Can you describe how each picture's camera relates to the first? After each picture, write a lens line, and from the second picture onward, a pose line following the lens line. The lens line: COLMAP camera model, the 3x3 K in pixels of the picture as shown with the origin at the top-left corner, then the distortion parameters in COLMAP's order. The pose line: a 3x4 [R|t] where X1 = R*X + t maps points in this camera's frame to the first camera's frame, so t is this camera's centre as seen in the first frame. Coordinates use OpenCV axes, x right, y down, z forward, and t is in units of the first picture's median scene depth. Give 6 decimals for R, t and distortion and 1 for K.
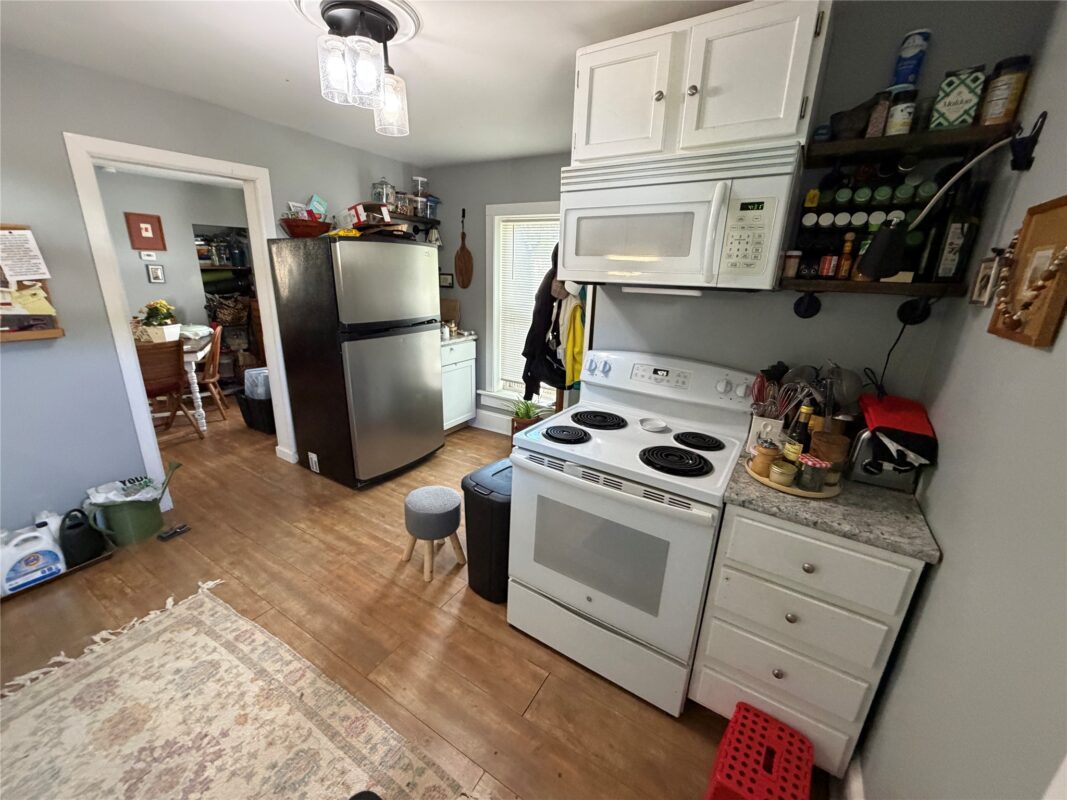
lens RADIAL K [[424.3, 0, 532.3], [0, 424.3, 399.8], [0, 0, 1]] dist [-0.000667, -0.000094]
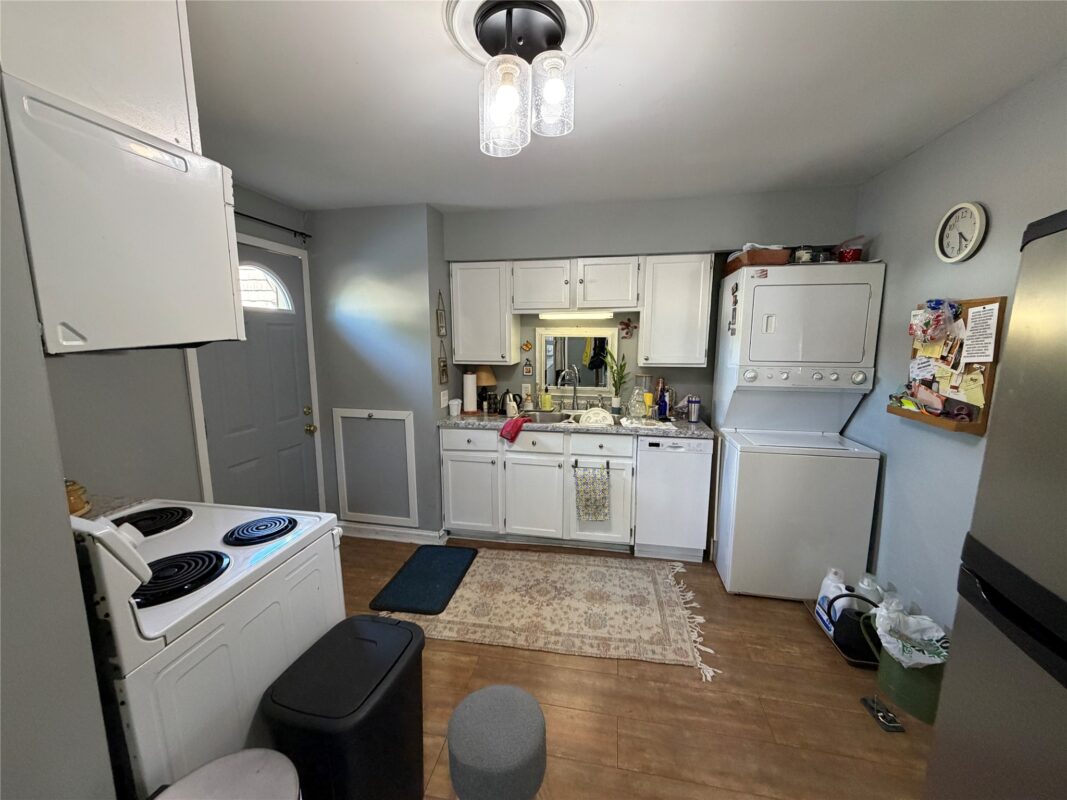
lens RADIAL K [[424.3, 0, 535.5], [0, 424.3, 399.6], [0, 0, 1]] dist [-0.000667, -0.000094]
pose [[-0.931464, 0.023314, -0.363085, -0.105223], [-0.135742, 0.903620, 0.406258, -0.493545], [0.337562, 0.427701, -0.838525, 1.620952]]
